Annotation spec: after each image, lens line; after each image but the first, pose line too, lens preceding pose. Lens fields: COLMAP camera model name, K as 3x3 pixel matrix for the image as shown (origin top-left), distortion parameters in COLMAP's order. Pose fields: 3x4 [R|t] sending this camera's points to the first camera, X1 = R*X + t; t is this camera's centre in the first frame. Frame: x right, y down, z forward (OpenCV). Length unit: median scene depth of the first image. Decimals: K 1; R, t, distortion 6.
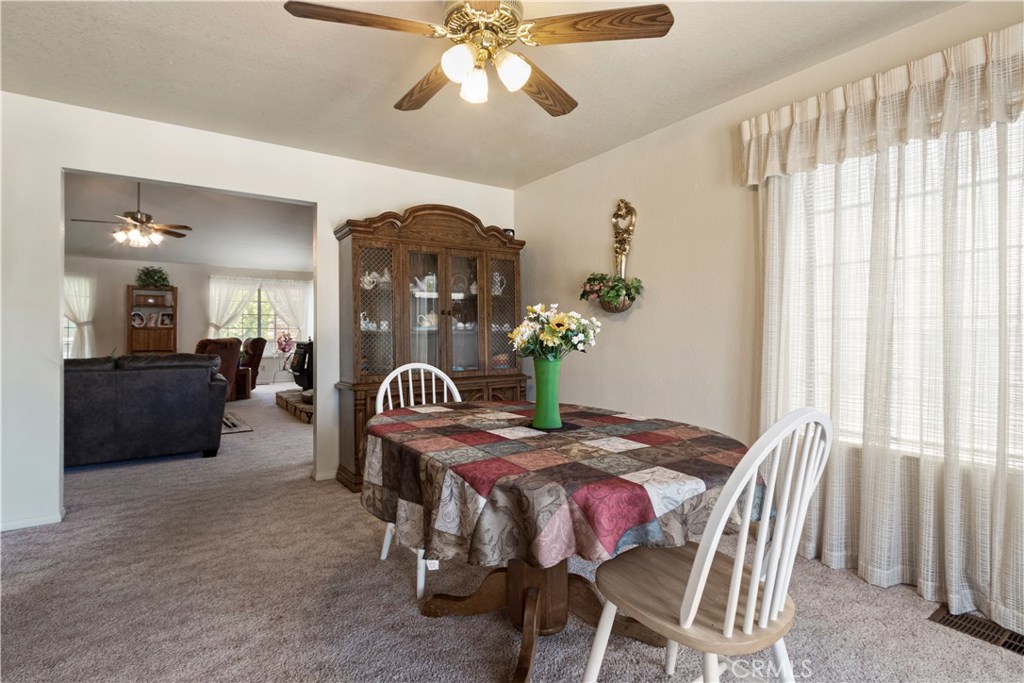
lens RADIAL K [[506.0, 0, 512.5], [0, 506.0, 337.0], [0, 0, 1]] dist [-0.002553, 0.000144]
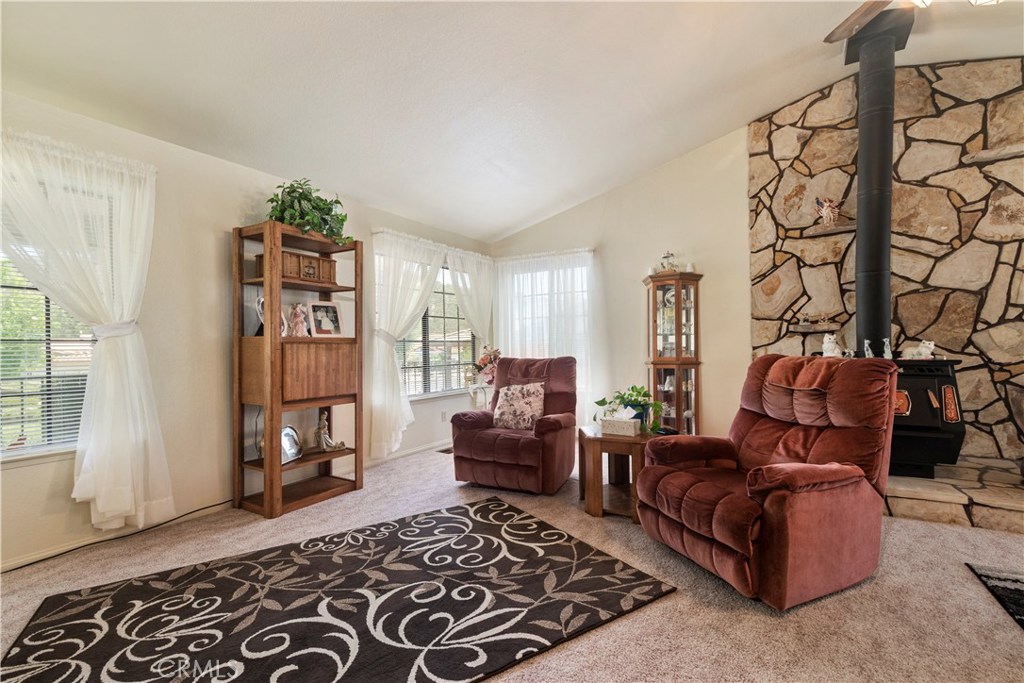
lens RADIAL K [[467.4, 0, 512.6], [0, 467.4, 345.3], [0, 0, 1]] dist [0.002583, 0.000081]
pose [[0.914670, -0.017242, 0.403833, -0.715236], [0.023572, 0.999665, -0.010709, -0.006068], [-0.403513, 0.019315, 0.914770, 0.603469]]
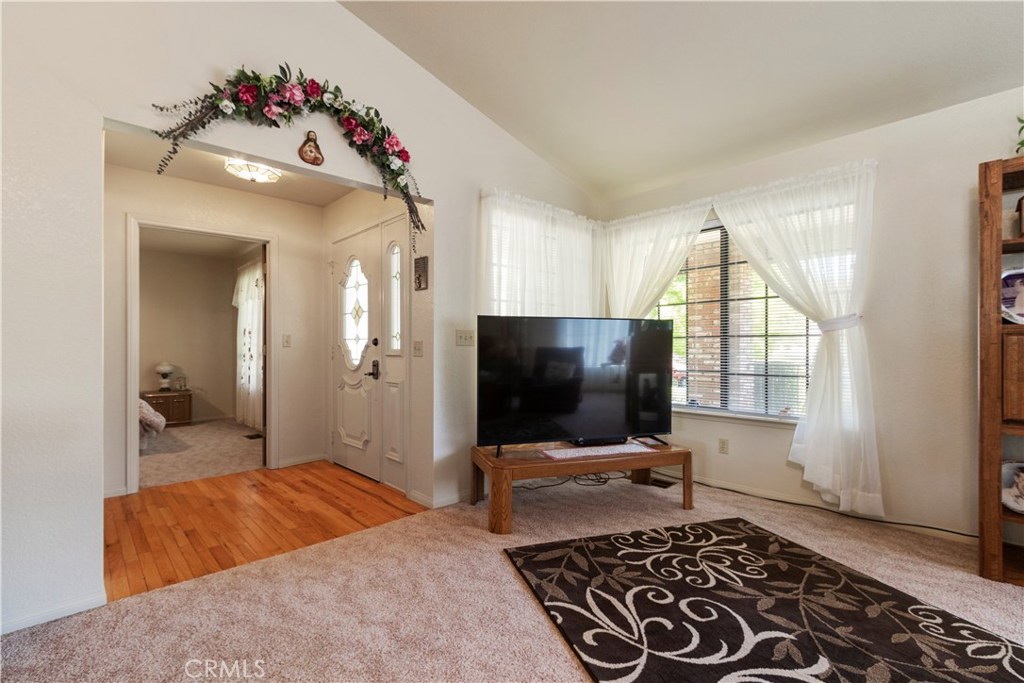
lens RADIAL K [[467.4, 0, 509.2], [0, 467.4, 342.9], [0, 0, 1]] dist [0.002583, 0.000081]
pose [[0.148852, -0.011447, -0.988793, -0.540567], [-0.005686, 0.999907, -0.012432, -0.006579], [0.988843, 0.007473, 0.148773, 0.698635]]
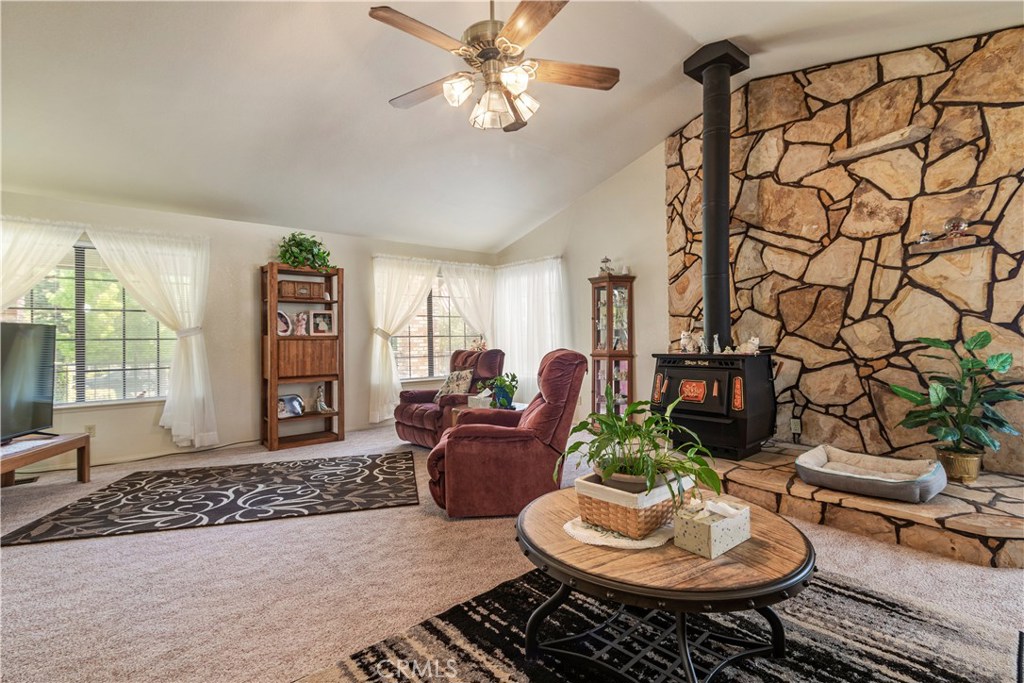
lens RADIAL K [[467.4, 0, 515.1], [0, 467.4, 333.7], [0, 0, 1]] dist [0.002583, 0.000081]
pose [[0.995802, -0.020151, 0.089287, -0.516659], [0.022239, 0.999500, -0.022456, -0.004248], [-0.088790, 0.024348, 0.995753, 0.434129]]
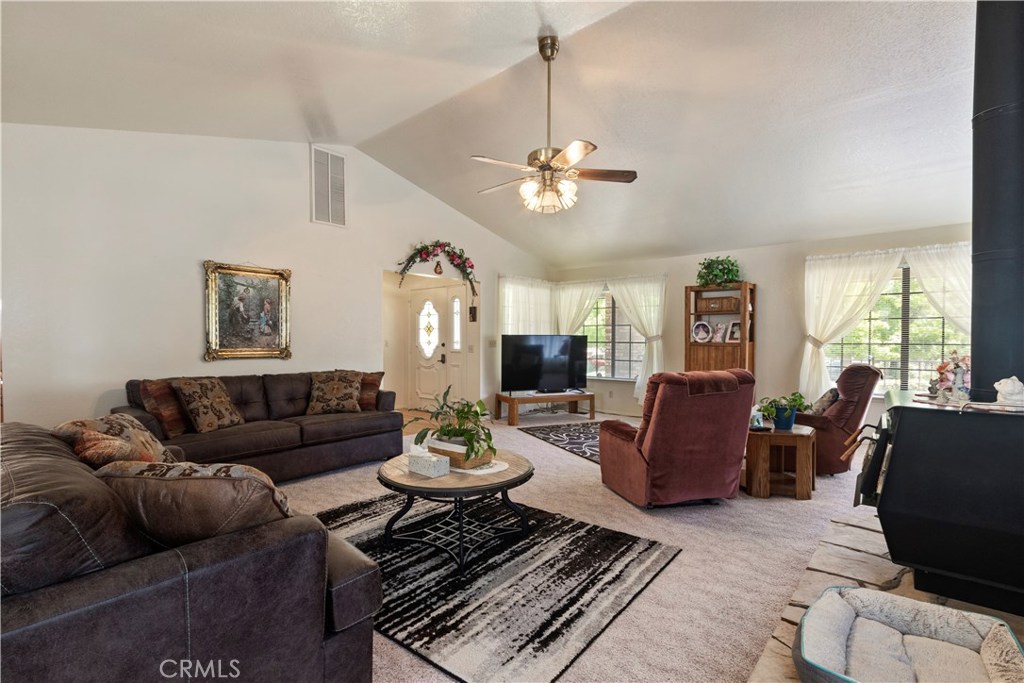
lens RADIAL K [[467.4, 0, 515.2], [0, 467.4, 347.6], [0, 0, 1]] dist [0.002583, 0.000081]
pose [[0.261072, 0.016439, -0.965179, -0.153893], [-0.007786, 0.999858, 0.014924, -0.019837], [0.965288, 0.003619, 0.261163, 0.556172]]
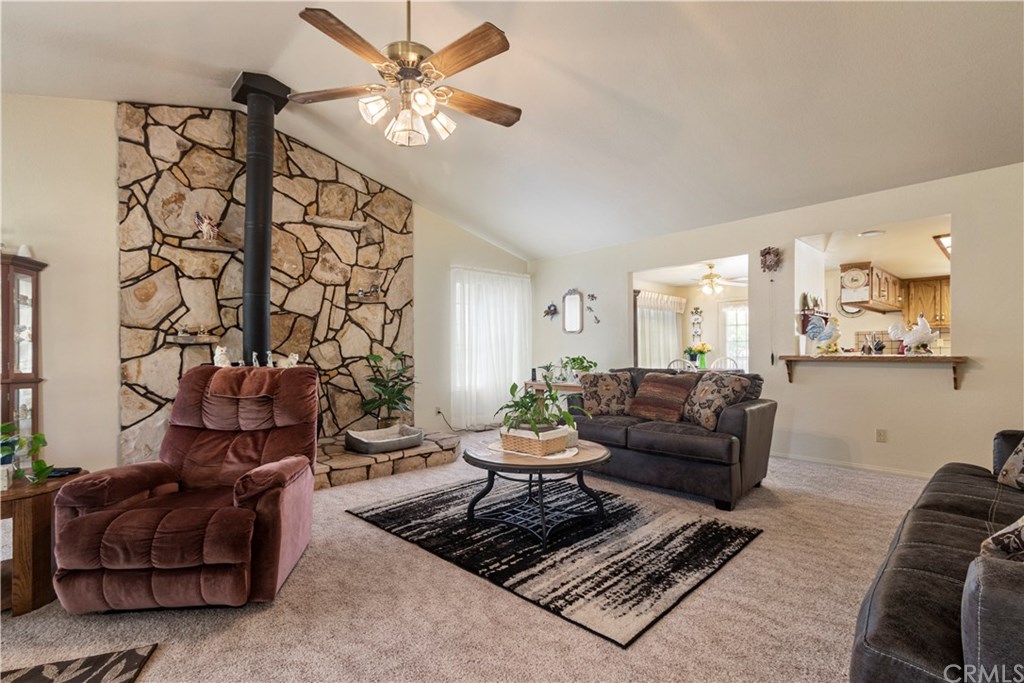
lens RADIAL K [[467.4, 0, 509.2], [0, 467.4, 352.8], [0, 0, 1]] dist [0.002583, 0.000081]
pose [[-0.151795, -0.007503, 0.988383, -0.762271], [0.015649, 0.999828, 0.009994, -0.007654], [-0.988288, 0.016985, -0.151652, 0.664148]]
